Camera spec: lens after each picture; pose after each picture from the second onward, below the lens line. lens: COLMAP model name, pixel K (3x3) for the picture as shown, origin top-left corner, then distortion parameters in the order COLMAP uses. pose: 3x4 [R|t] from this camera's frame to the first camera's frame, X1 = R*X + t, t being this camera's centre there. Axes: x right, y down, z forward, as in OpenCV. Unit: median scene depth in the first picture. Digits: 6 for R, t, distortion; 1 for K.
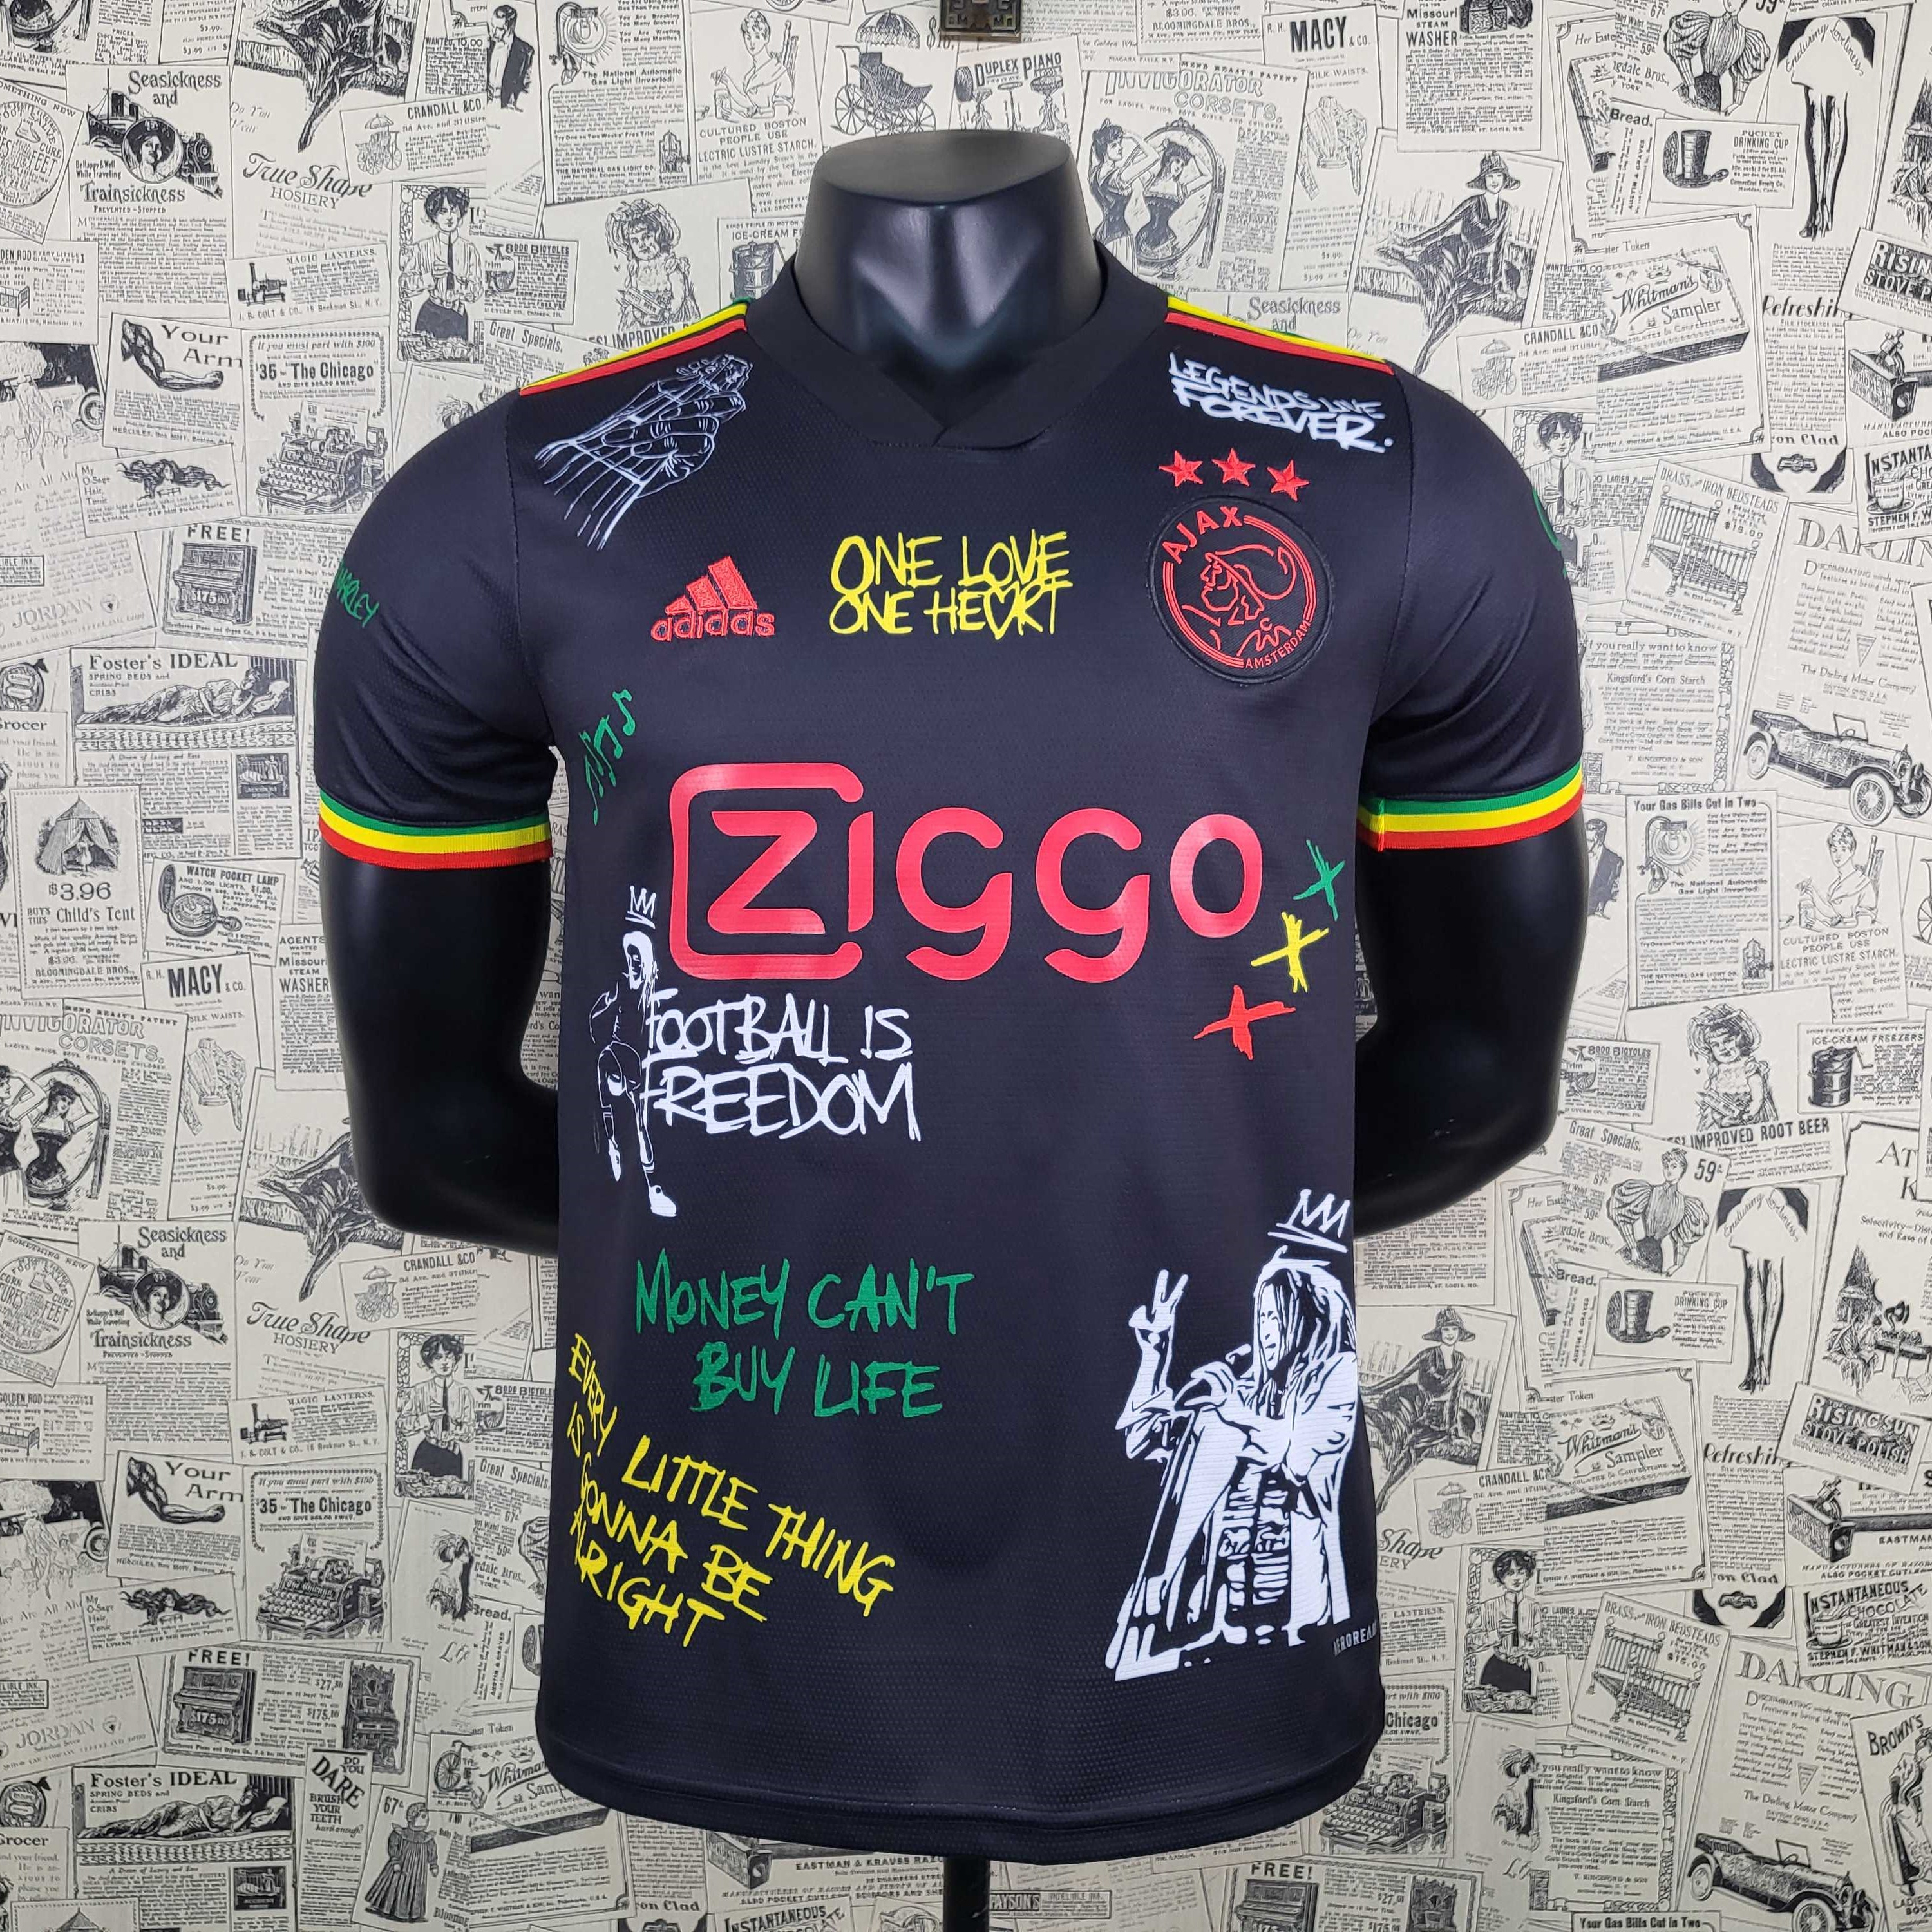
lens RADIAL K [[2042.8, 0, 982.8], [0, 2042.8, 958.9], [0, 0, 1]] dist [0.013972, 0.000000]
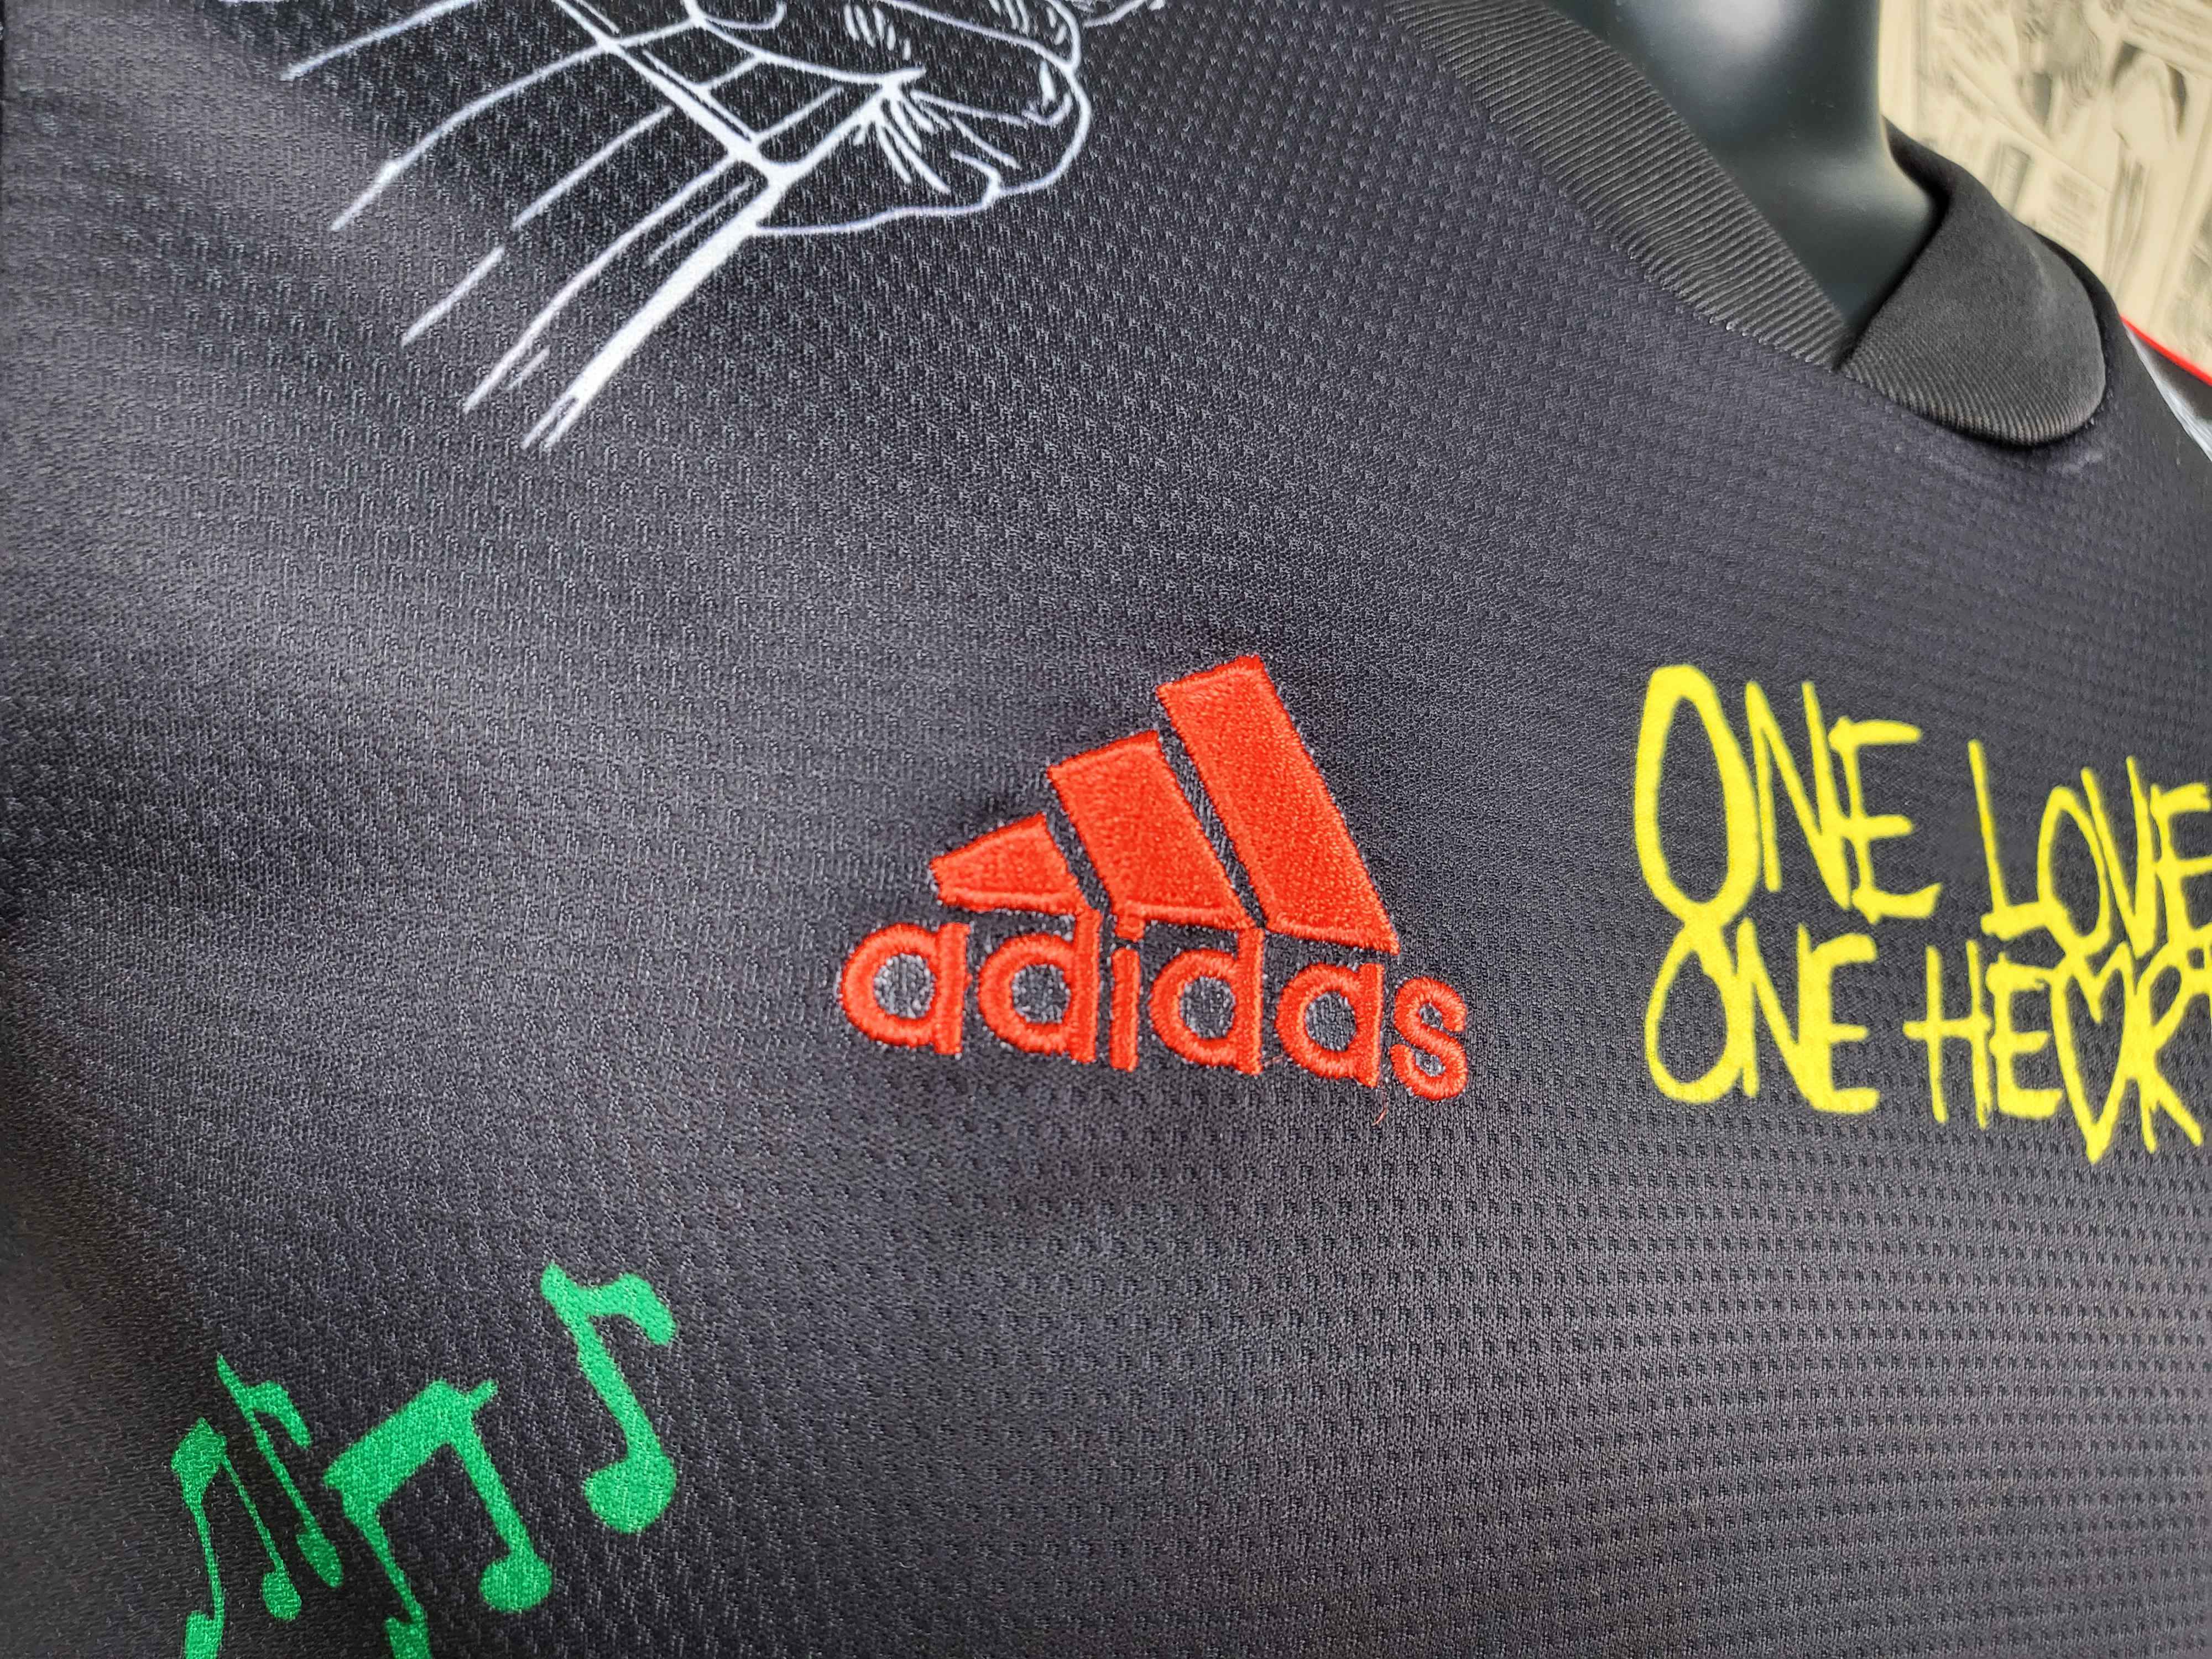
lens RADIAL K [[1752.9, 0, 1100.1], [0, 1752.9, 832.8], [0, 0, 1]] dist [-0.016482, 0.053899]
pose [[0.860370, 0.134062, 0.491722, -0.164707], [-0.144145, 0.989401, -0.017535, -0.129243], [-0.488861, -0.055793, 0.870575, 0.634059]]
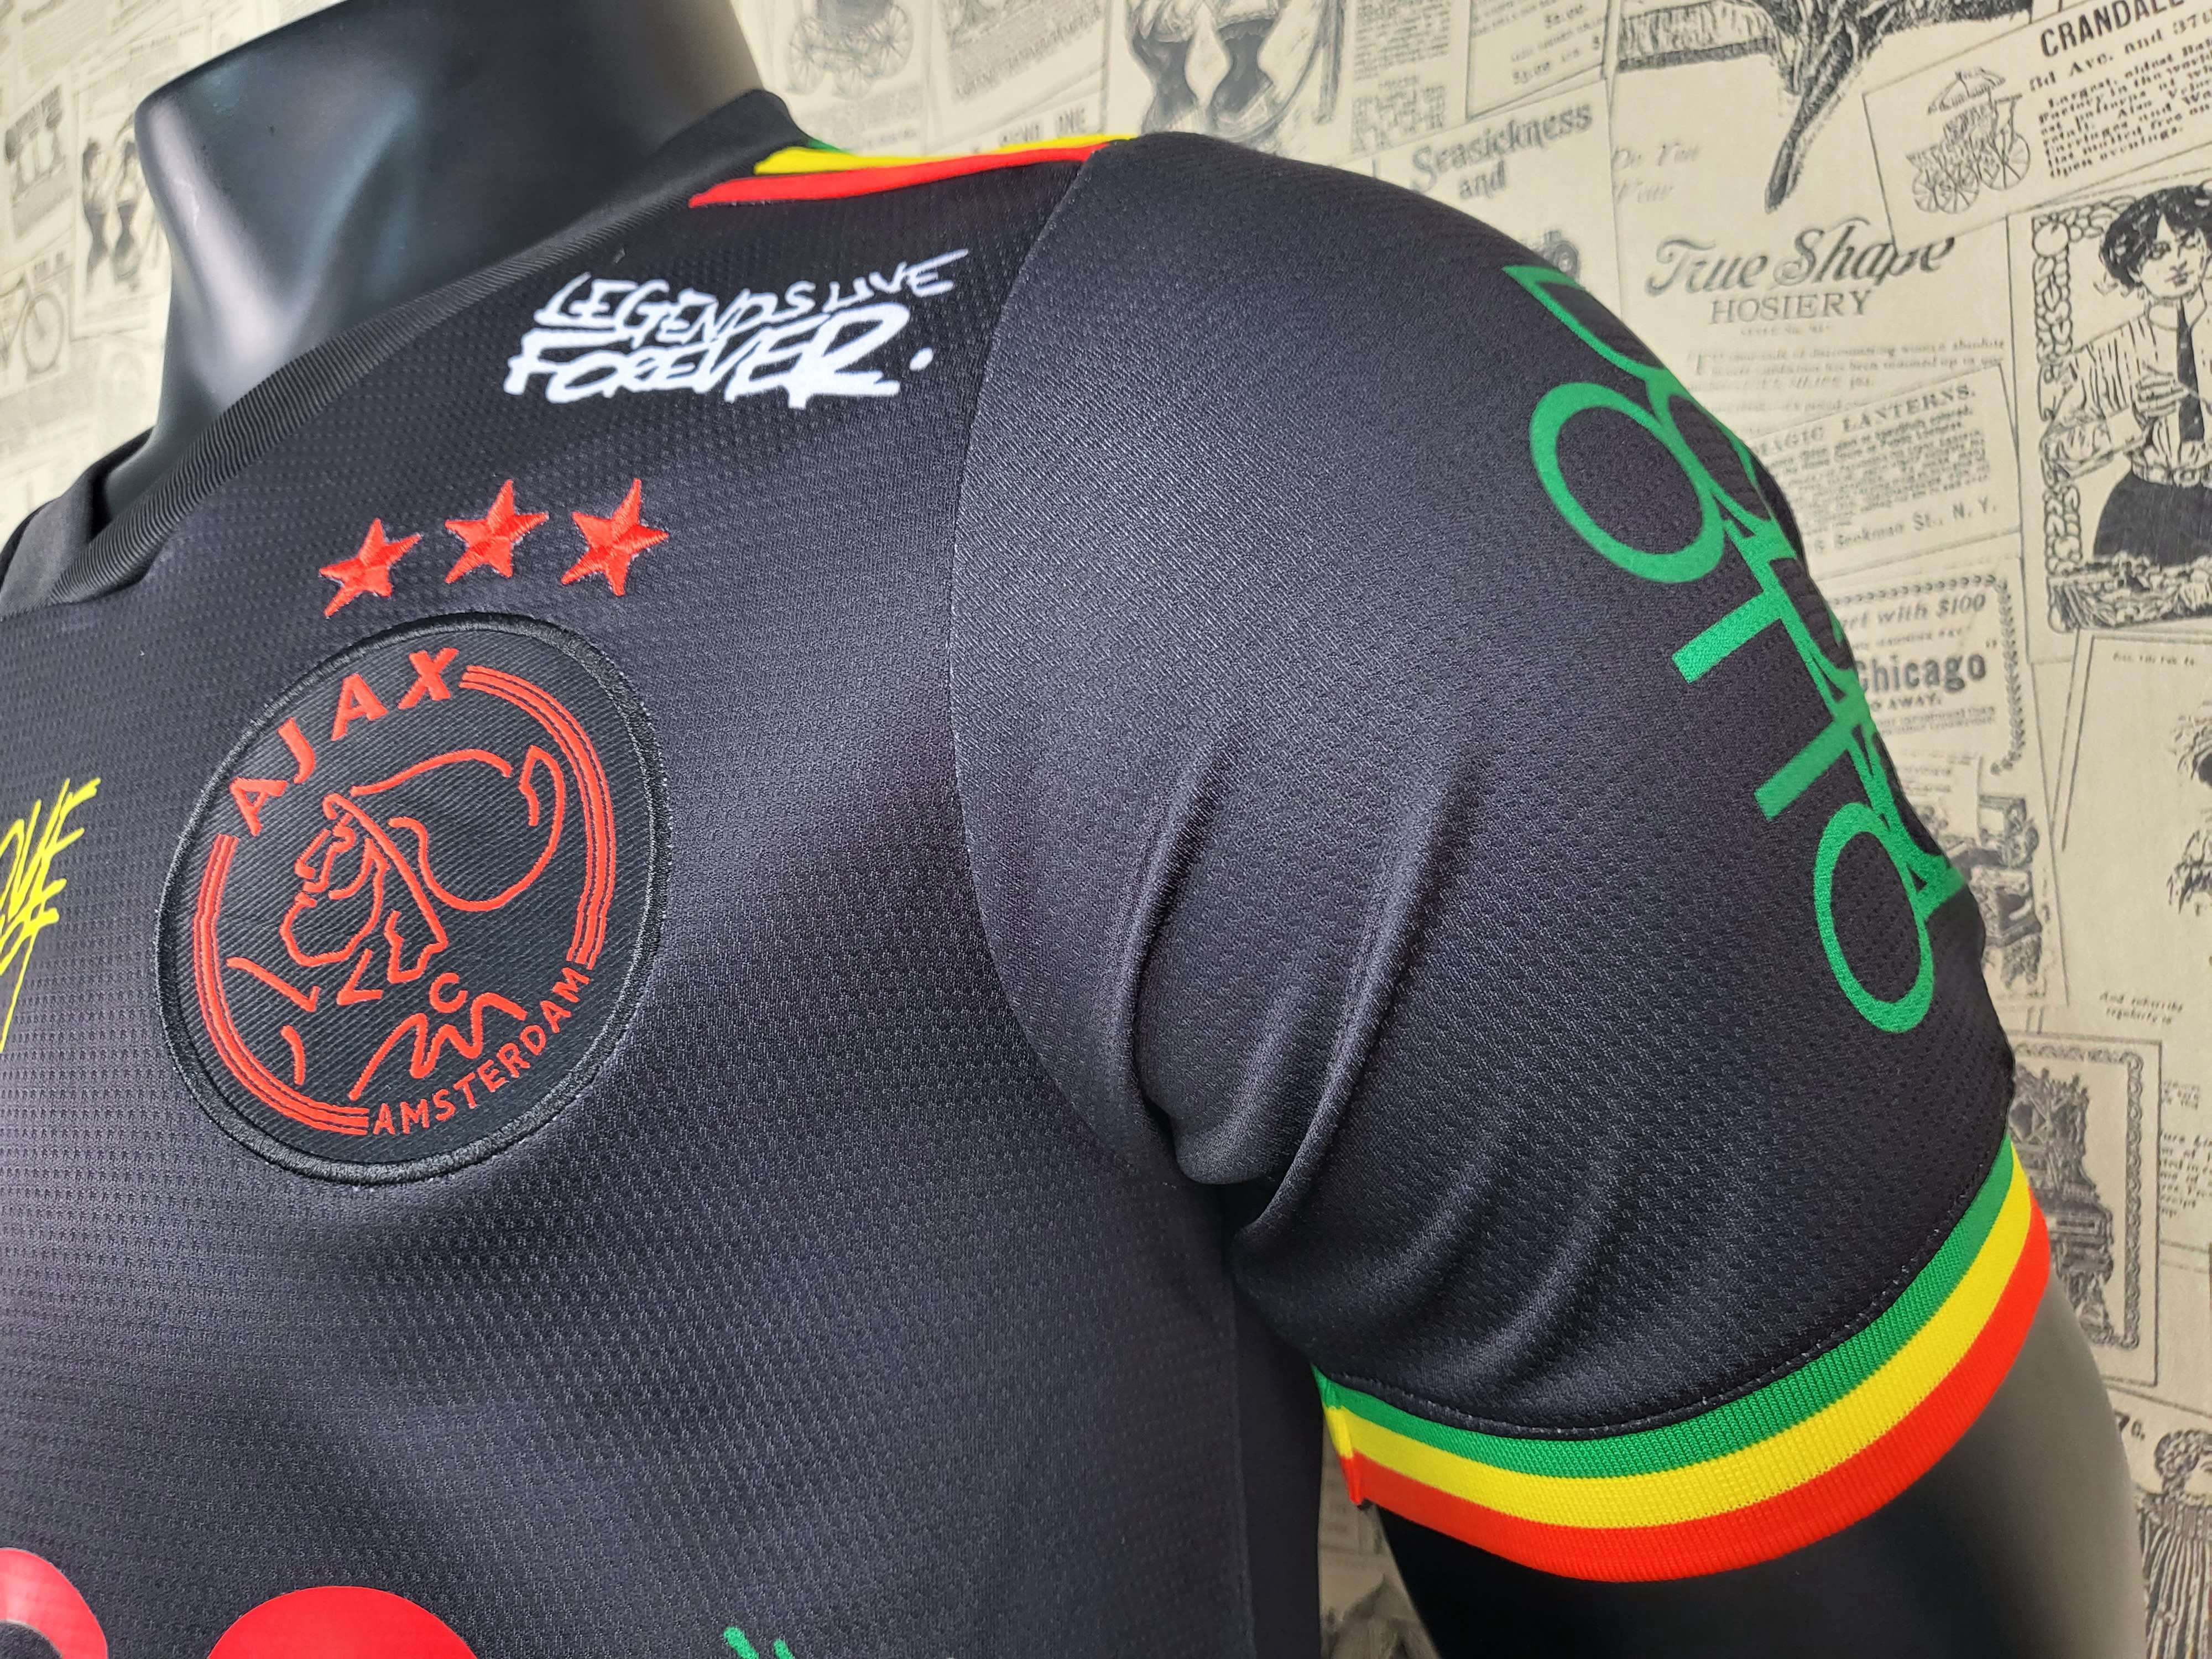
lens RADIAL K [[1752.9, 0, 1040.2], [0, 1752.9, 827.0], [0, 0, 1]] dist [-0.016482, 0.053899]
pose [[0.813293, -0.084743, -0.575650, 0.282545], [0.036271, 0.994797, -0.095203, -0.119163], [0.580723, 0.056549, 0.812135, 0.615712]]
